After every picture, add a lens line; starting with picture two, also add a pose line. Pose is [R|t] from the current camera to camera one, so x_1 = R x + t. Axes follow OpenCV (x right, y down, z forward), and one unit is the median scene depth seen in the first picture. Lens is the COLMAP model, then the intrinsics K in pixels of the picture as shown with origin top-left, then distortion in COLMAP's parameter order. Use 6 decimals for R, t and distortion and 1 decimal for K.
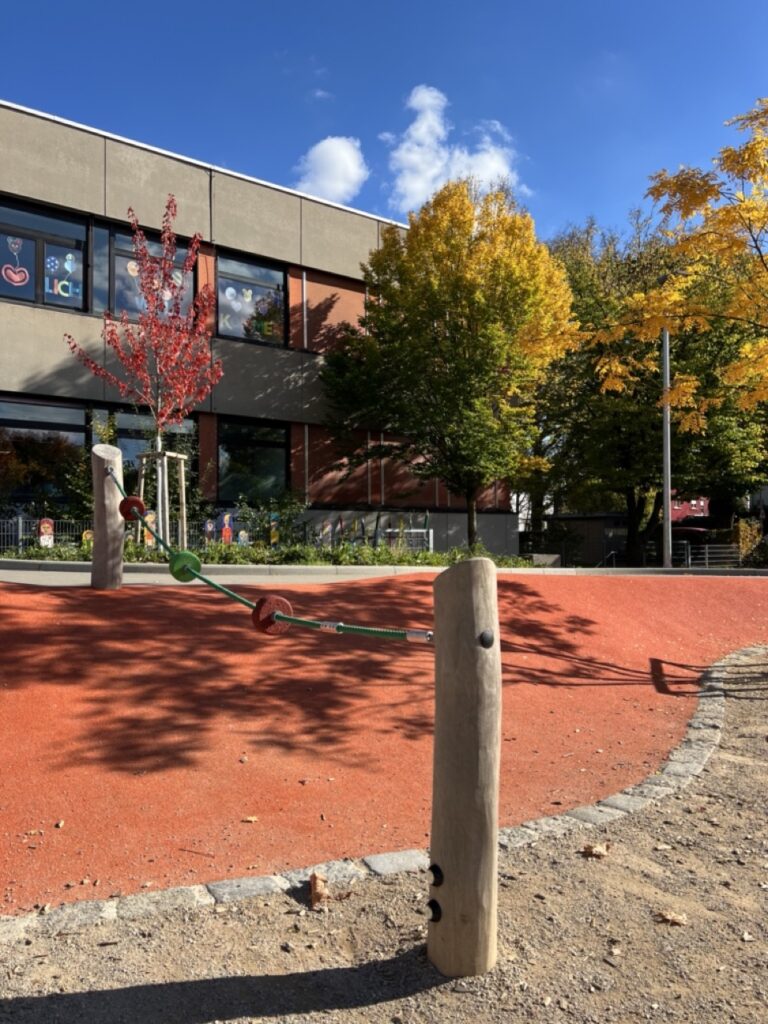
lens RADIAL K [[762.7, 0, 386.0], [0, 762.7, 517.3], [0, 0, 1]] dist [0.058500, -0.067368]
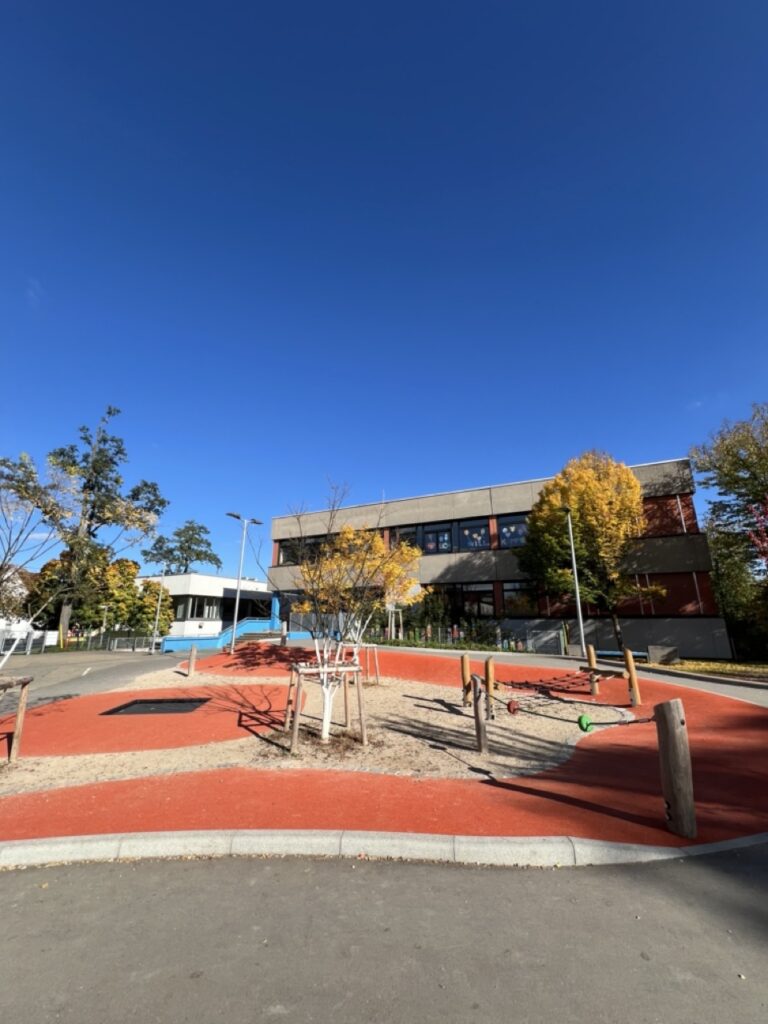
lens RADIAL K [[406.7, 0, 386.5], [0, 406.7, 503.8], [0, 0, 1]] dist [-0.001695, 0.000308]
pose [[0.458664, -0.248776, -0.853076, 1.602521], [0.024567, 0.963194, -0.267681, -0.060330], [0.888270, 0.101818, 0.447894, 0.112762]]
